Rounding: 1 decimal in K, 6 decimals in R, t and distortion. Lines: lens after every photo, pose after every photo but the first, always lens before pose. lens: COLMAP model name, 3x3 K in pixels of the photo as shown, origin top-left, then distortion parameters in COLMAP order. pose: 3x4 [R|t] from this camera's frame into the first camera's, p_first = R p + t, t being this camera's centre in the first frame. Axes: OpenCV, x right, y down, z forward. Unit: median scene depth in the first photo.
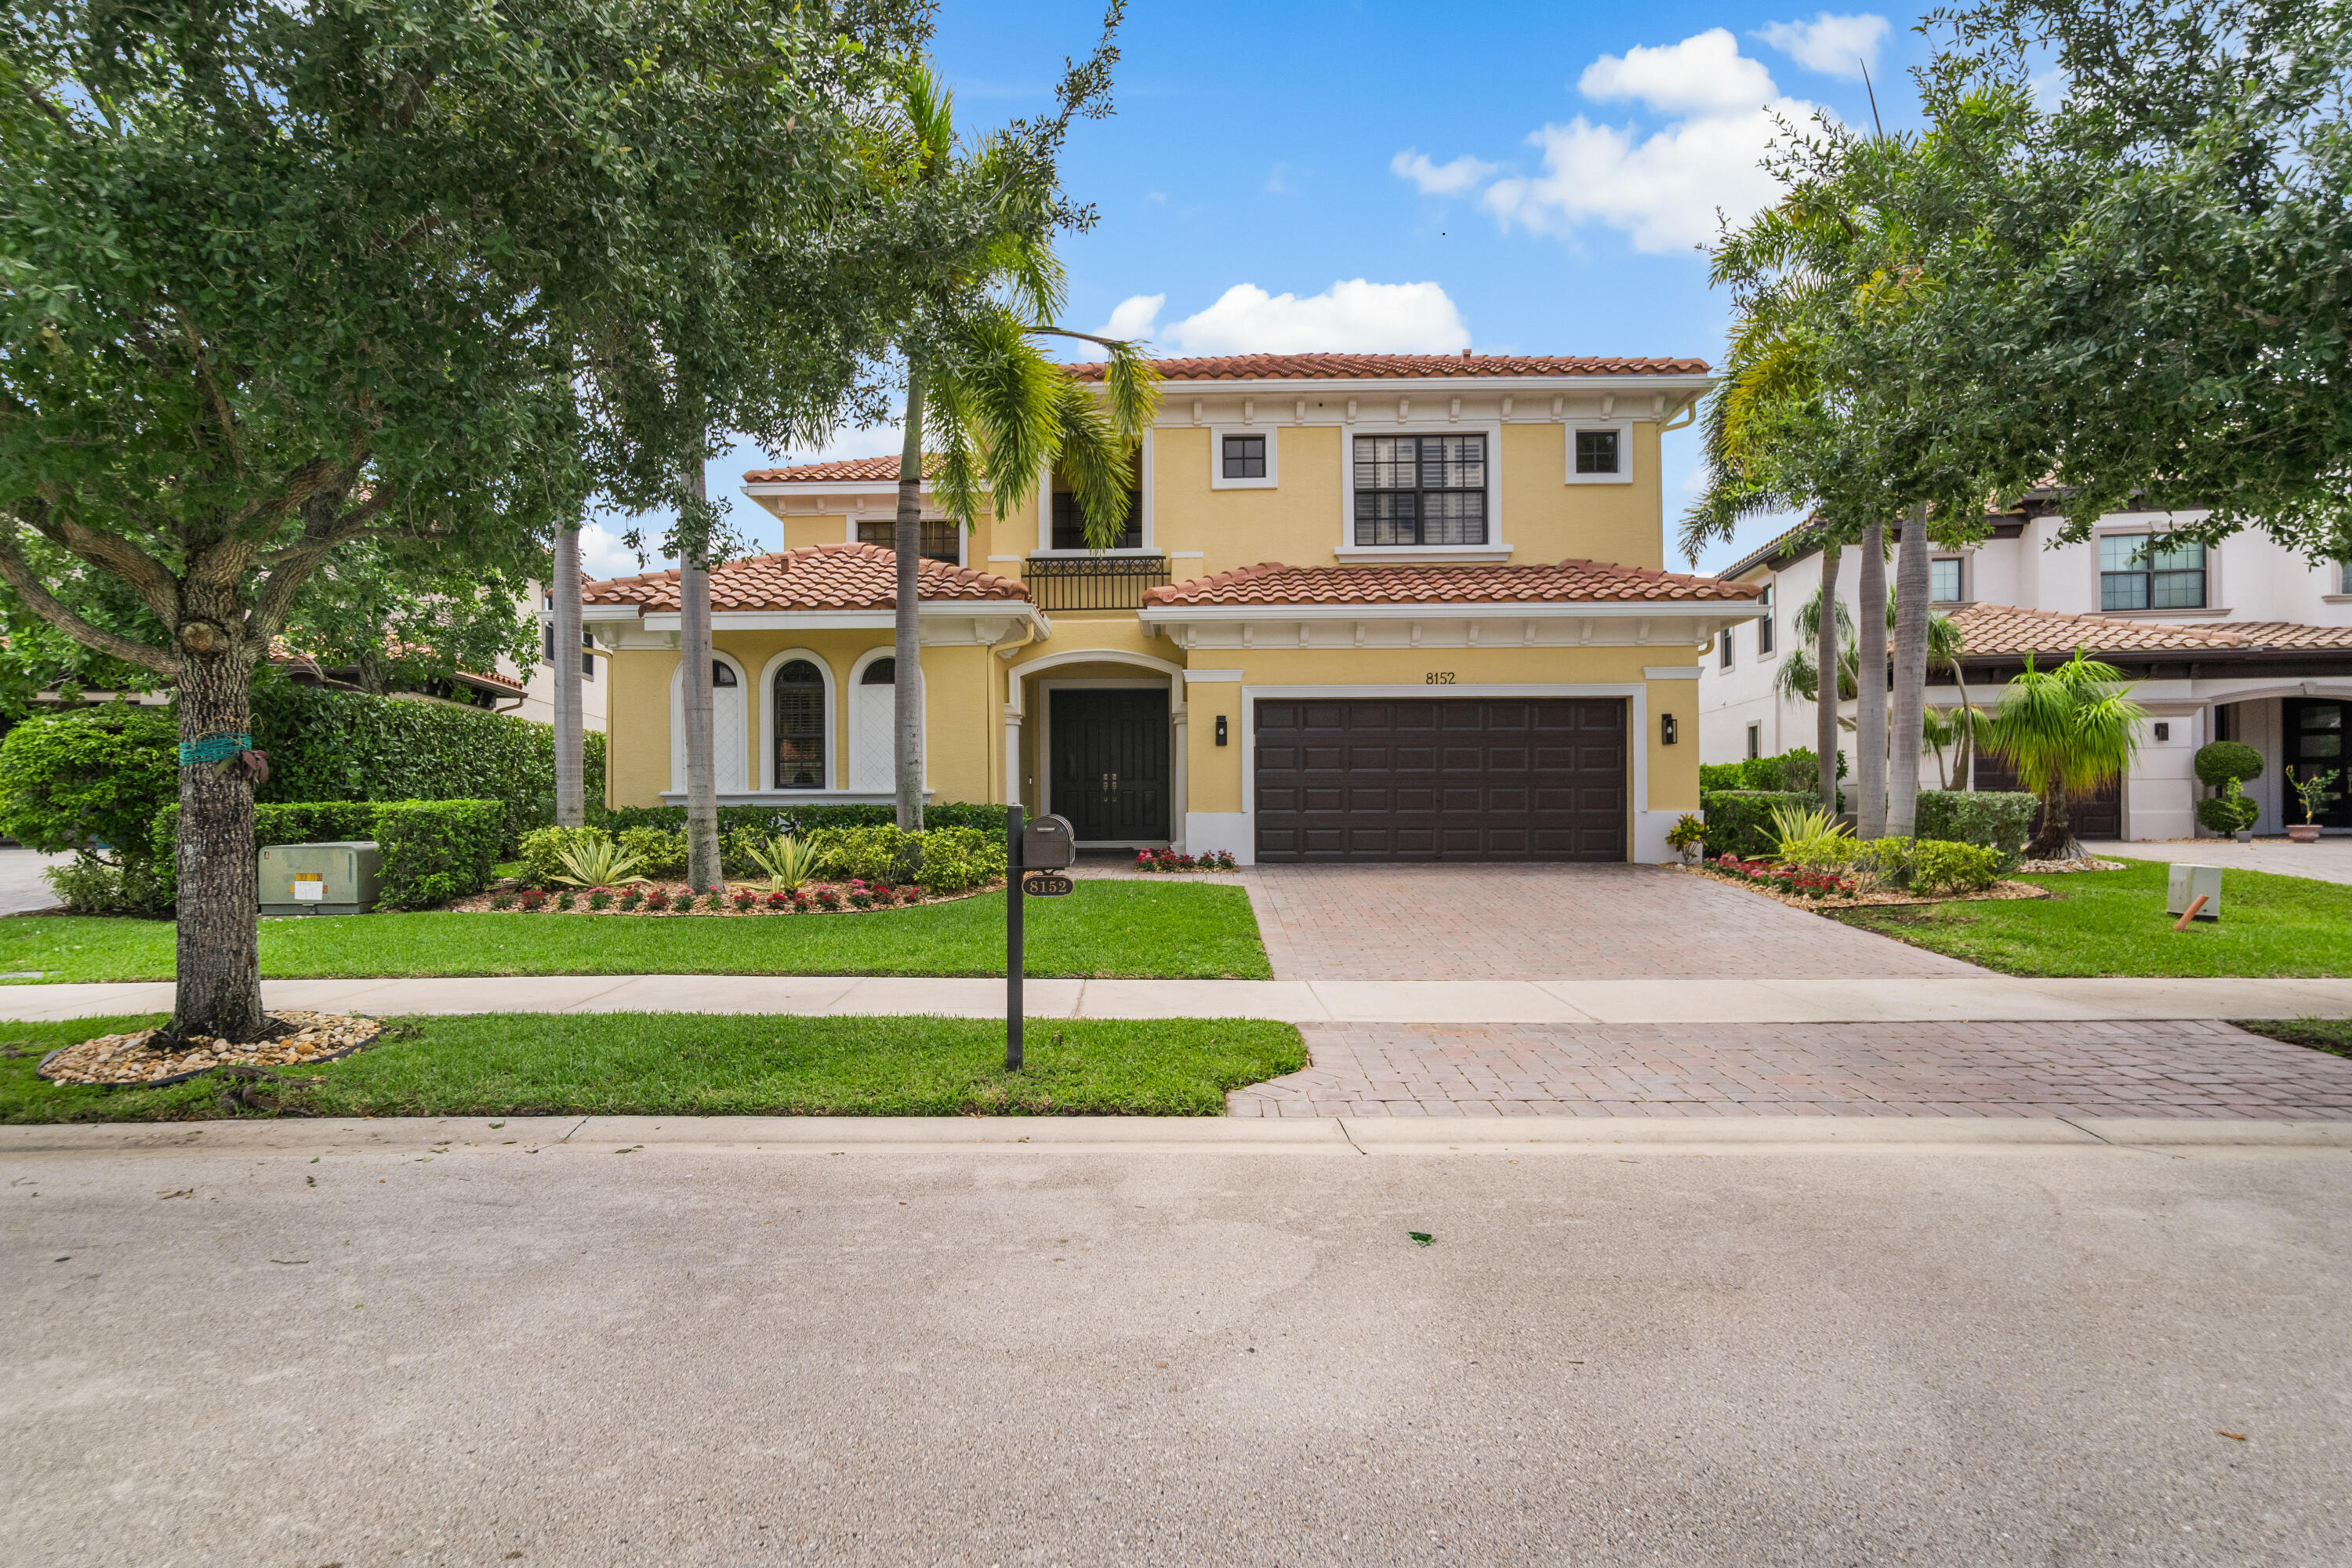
lens RADIAL K [[1436.7, 0, 1163.8], [0, 1436.7, 828.5], [0, 0, 1]] dist [0.040106, -0.000489]
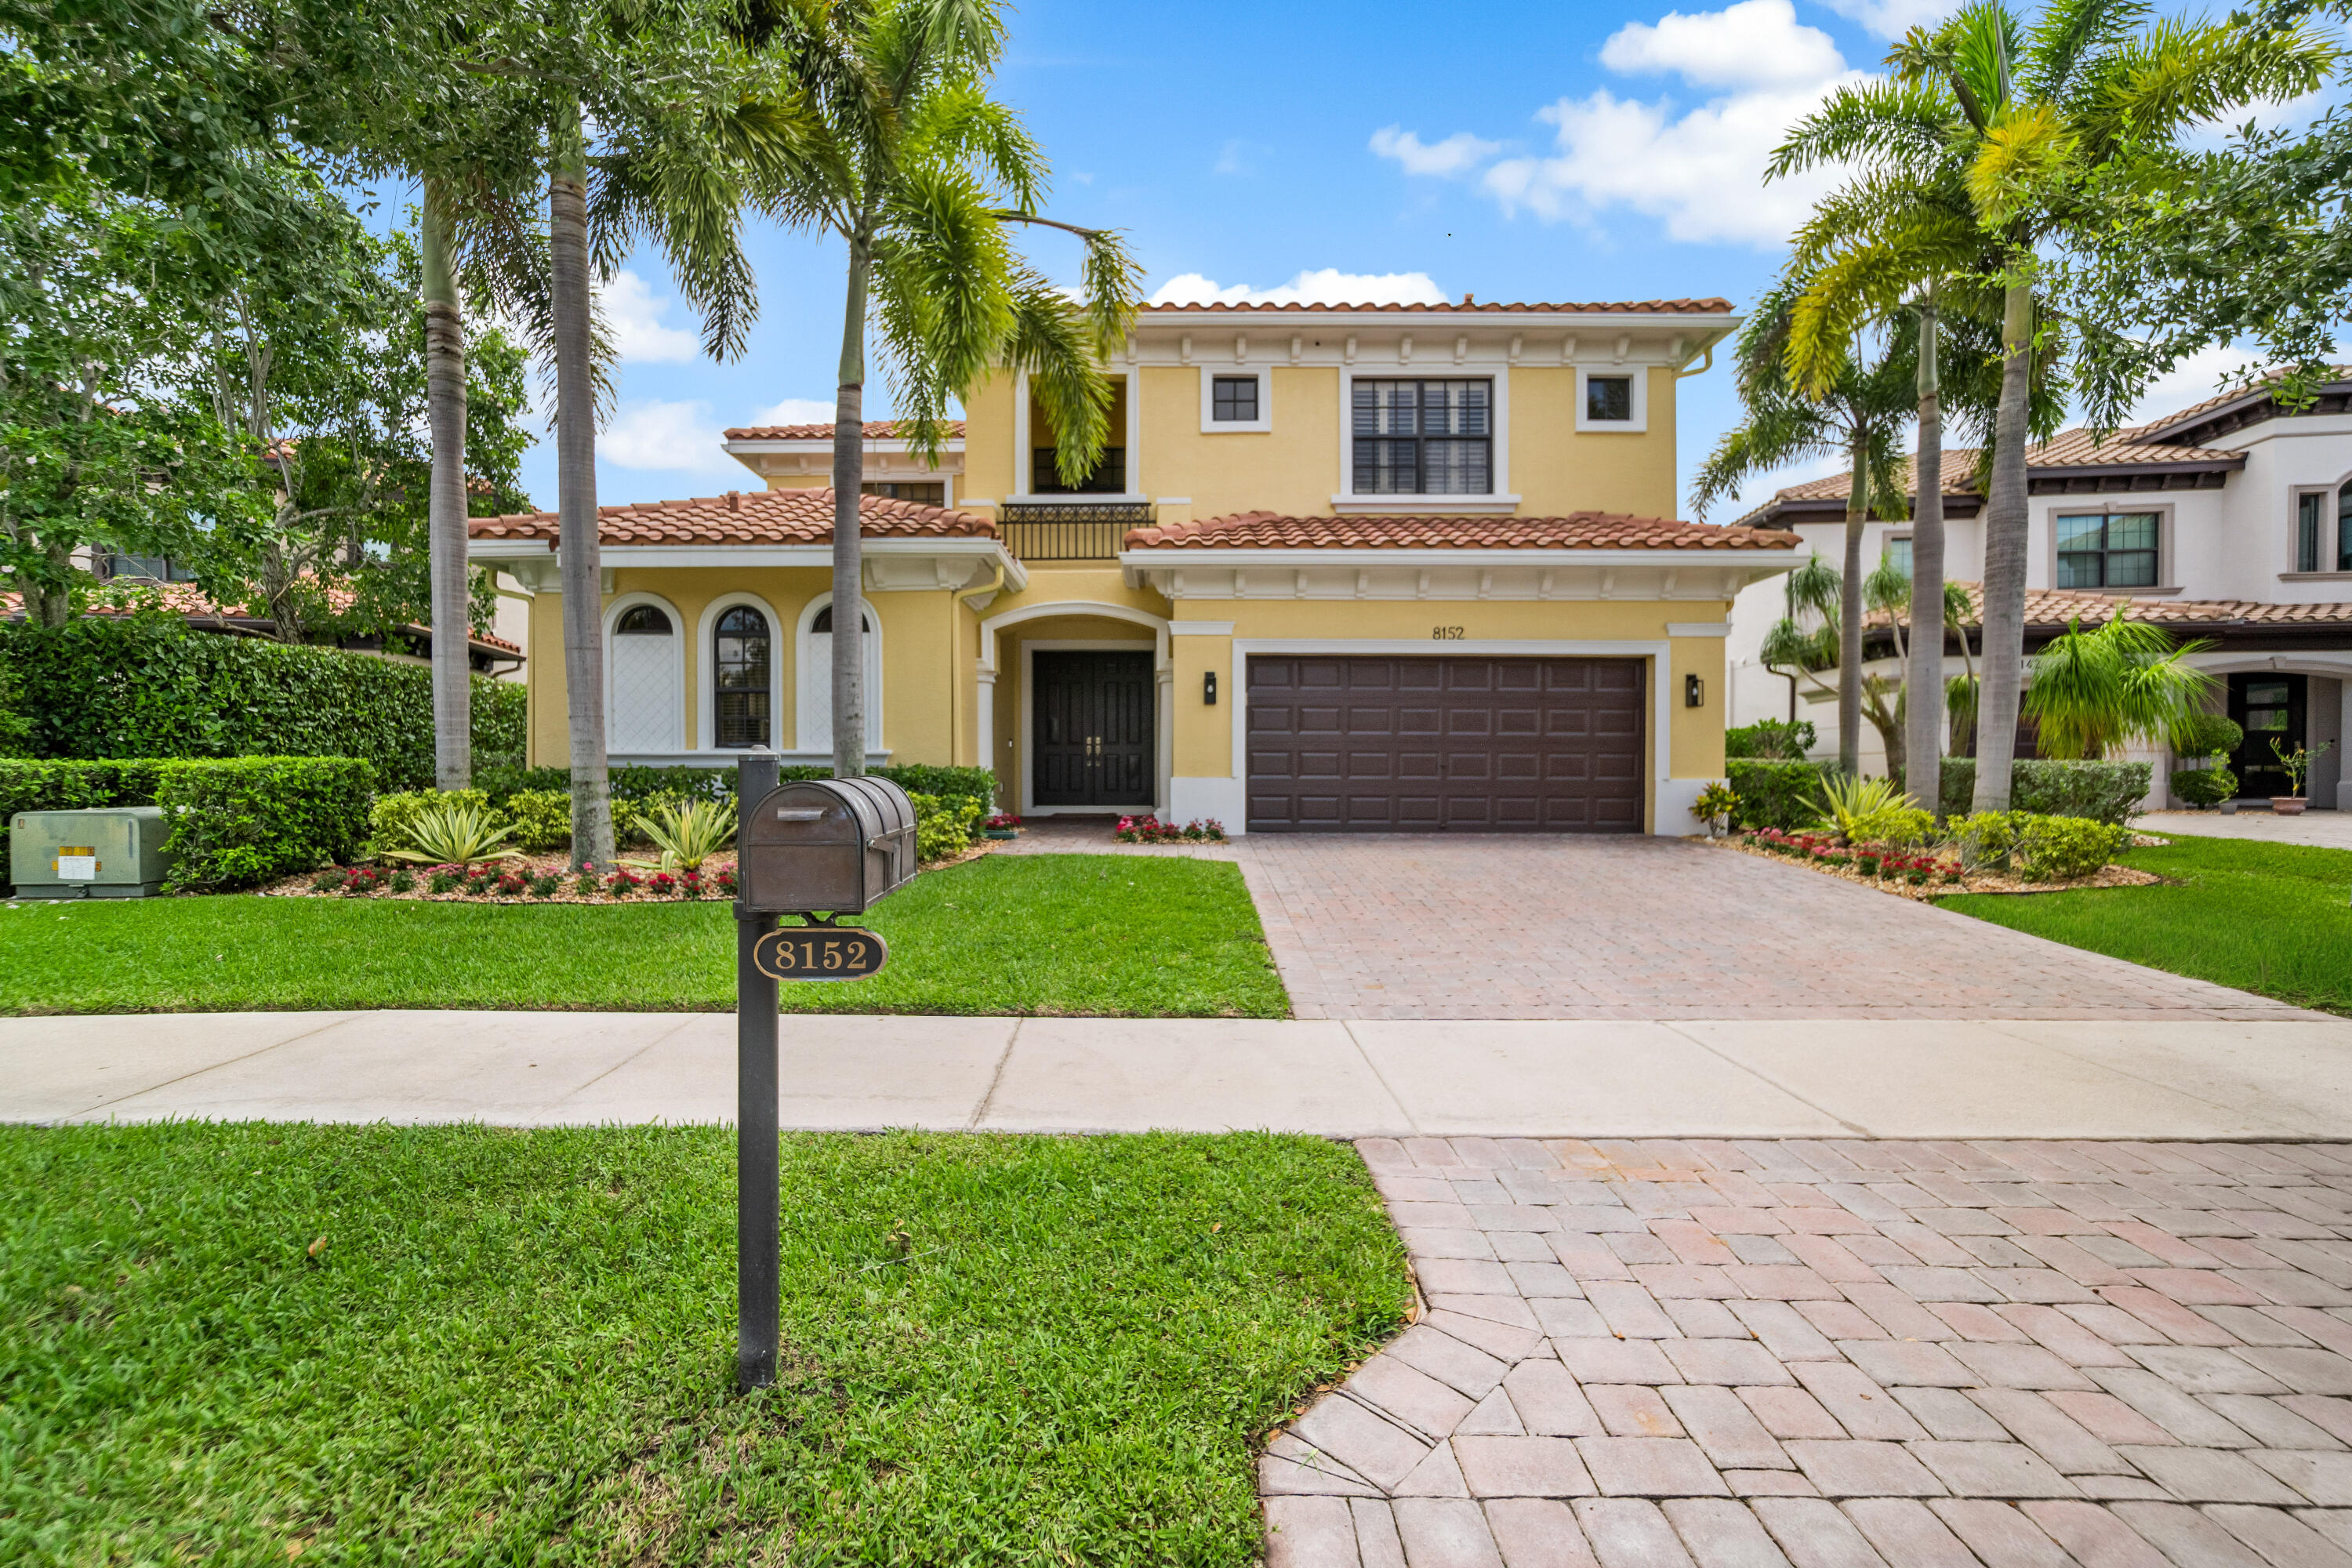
lens RADIAL K [[1267.2, 0, 1176.0], [0, 1267.2, 784.0], [0, 0, 1]] dist [0.029931, 0.000888]
pose [[0.999813, 0.006175, 0.018306, 0.003765], [-0.006059, 0.999961, -0.006387, -0.001853], [-0.018345, 0.006275, 0.999812, 0.190773]]
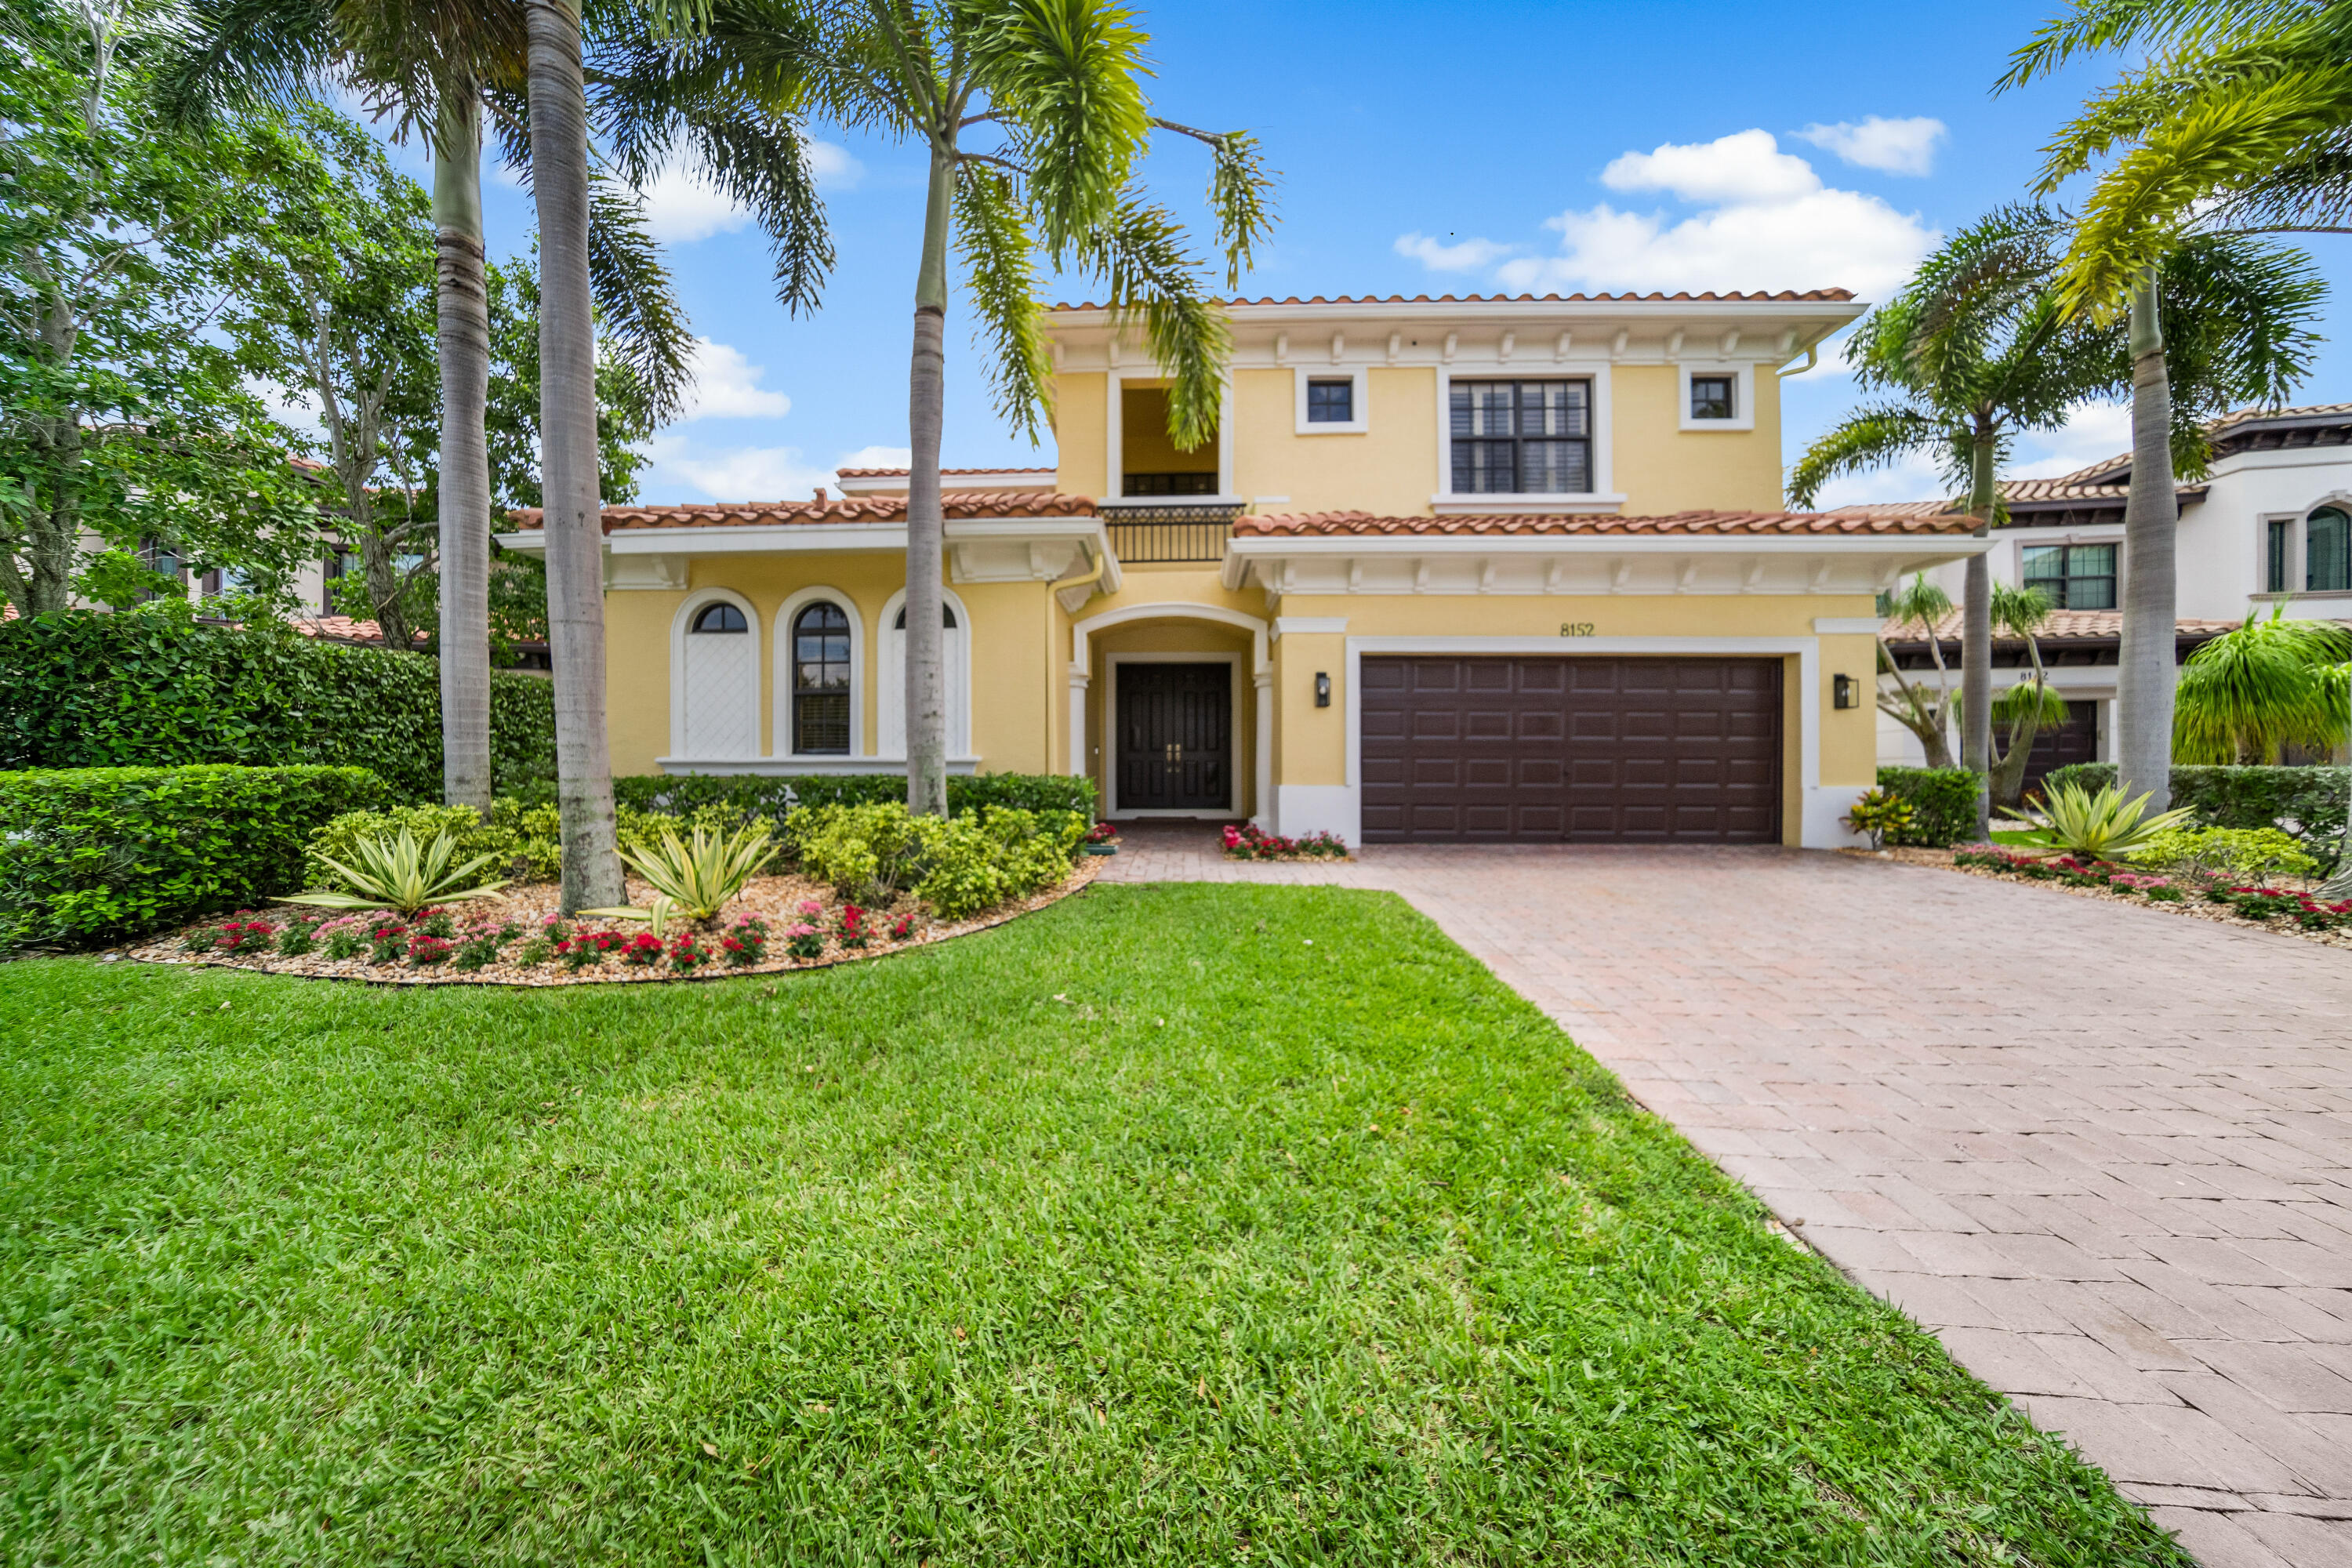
lens RADIAL K [[951.7, 0, 1170.3], [0, 951.7, 760.6], [0, 0, 1]] dist [-0.001587, -0.000061]
pose [[0.999895, 0.005253, -0.013506, -0.041087], [-0.005648, 0.999553, -0.029372, -0.008842], [0.013346, 0.029446, 0.999477, 0.430176]]
